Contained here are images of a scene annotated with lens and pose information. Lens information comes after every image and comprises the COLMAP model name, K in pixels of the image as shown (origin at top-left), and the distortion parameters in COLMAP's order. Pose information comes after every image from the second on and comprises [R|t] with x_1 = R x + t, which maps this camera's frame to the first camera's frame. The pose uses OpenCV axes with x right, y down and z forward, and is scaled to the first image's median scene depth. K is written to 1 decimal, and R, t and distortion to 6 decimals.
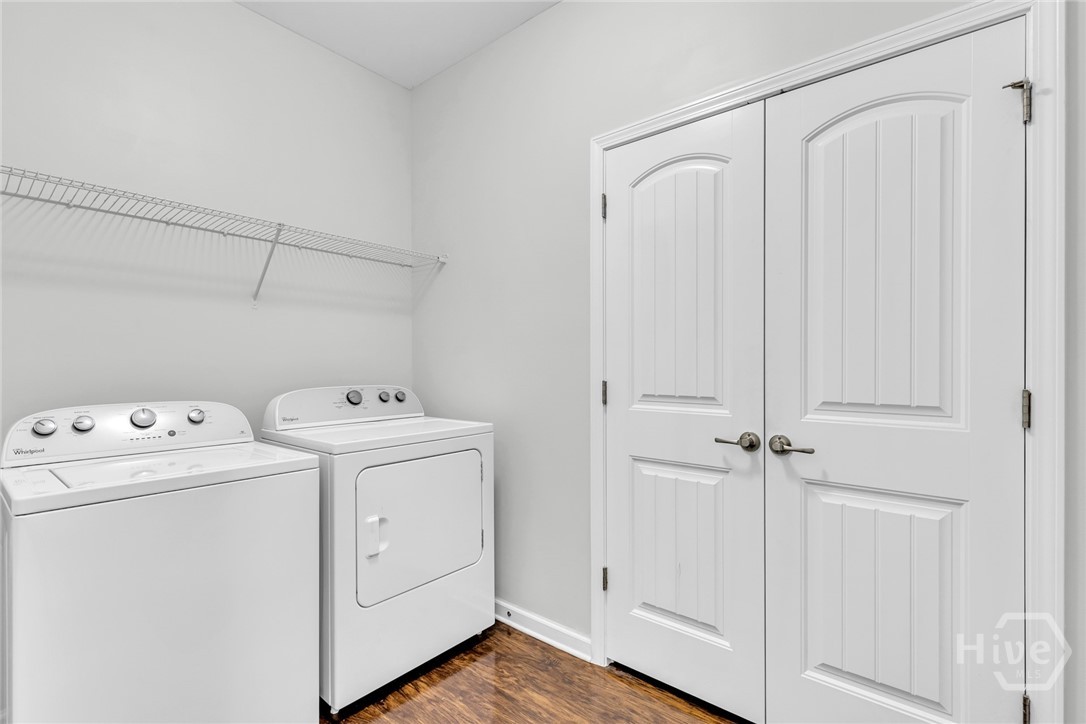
lens RADIAL K [[504.3, 0, 543.9], [0, 504.3, 361.3], [0, 0, 1]] dist [-0.002717, -0.000844]
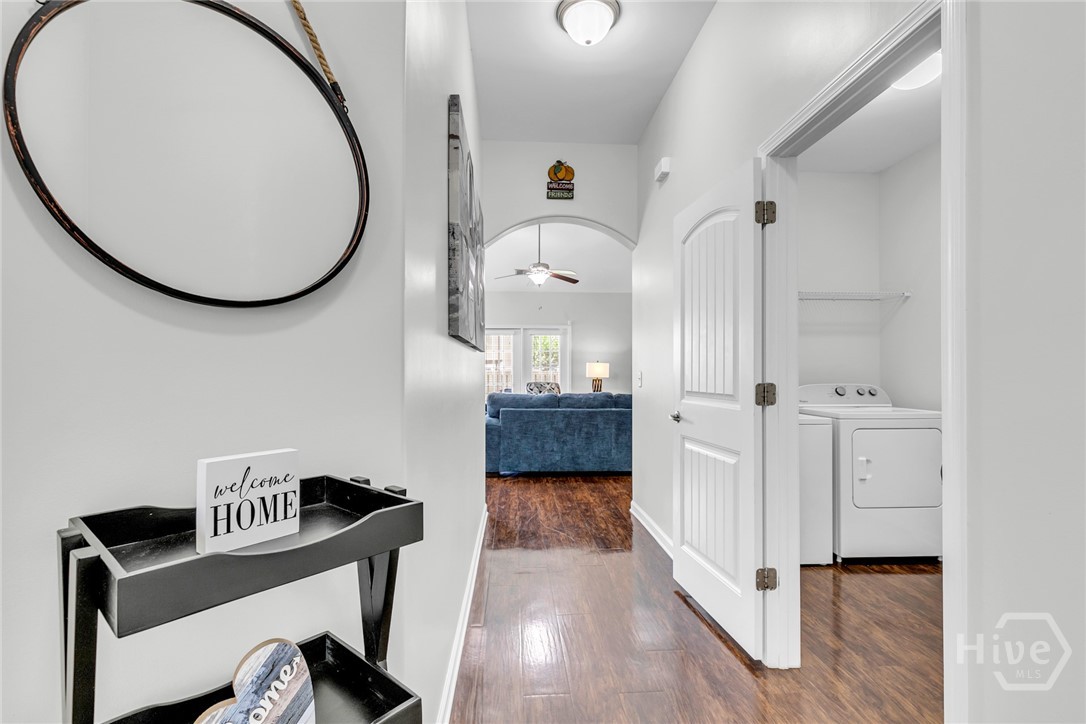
lens RADIAL K [[504.3, 0, 546.4], [0, 504.3, 365.7], [0, 0, 1]] dist [-0.002717, -0.000844]
pose [[0.691287, -0.007280, -0.722544, 0.126029], [0.008149, 0.999964, -0.002279, -0.011175], [0.722535, -0.004313, 0.691321, -0.751722]]
